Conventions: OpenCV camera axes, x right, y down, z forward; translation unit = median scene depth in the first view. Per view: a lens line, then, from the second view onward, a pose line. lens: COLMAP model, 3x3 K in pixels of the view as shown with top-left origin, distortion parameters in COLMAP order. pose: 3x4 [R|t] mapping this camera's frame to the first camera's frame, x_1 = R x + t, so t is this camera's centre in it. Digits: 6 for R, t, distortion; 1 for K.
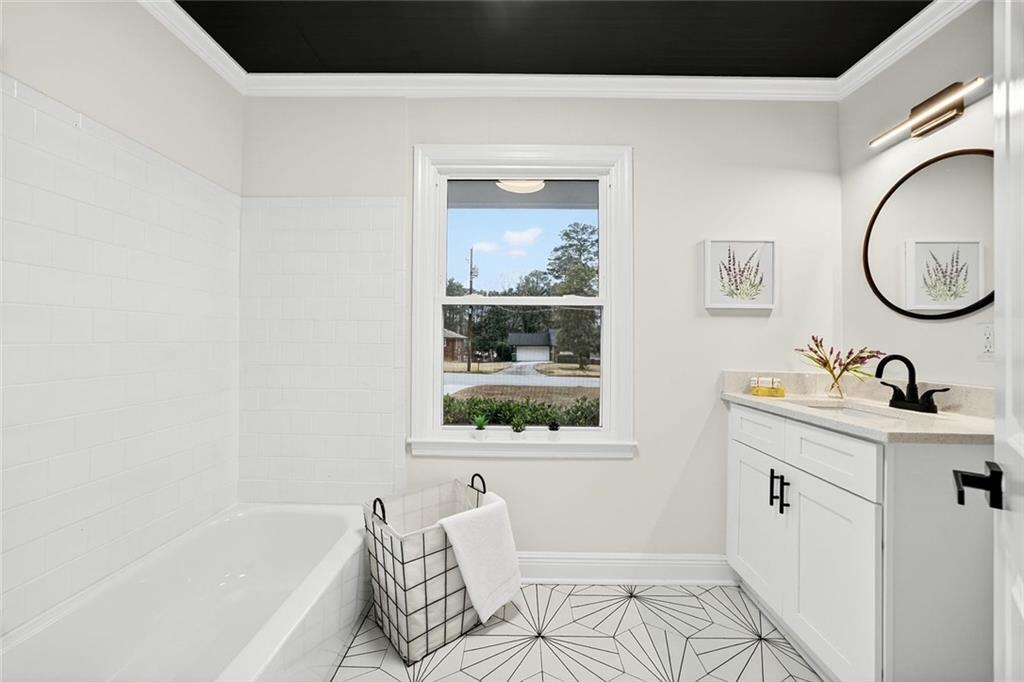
lens RADIAL K [[409.9, 0, 509.1], [0, 409.9, 338.3], [0, 0, 1]] dist [-0.001730, 0.000173]
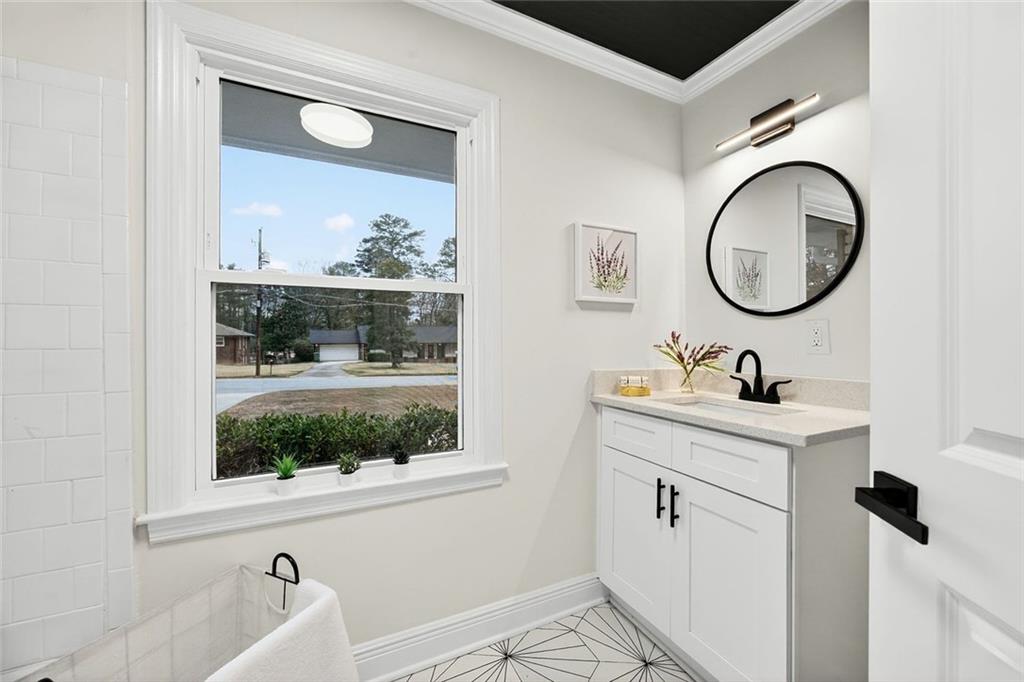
lens RADIAL K [[402.7, 0, 514.7], [0, 402.7, 339.2], [0, 0, 1]] dist [-0.024021, 0.008949]
pose [[0.888799, -0.009699, 0.458195, -0.037383], [0.005238, 0.999926, 0.011007, -0.000667], [-0.458268, -0.007383, 0.888784, 0.292856]]
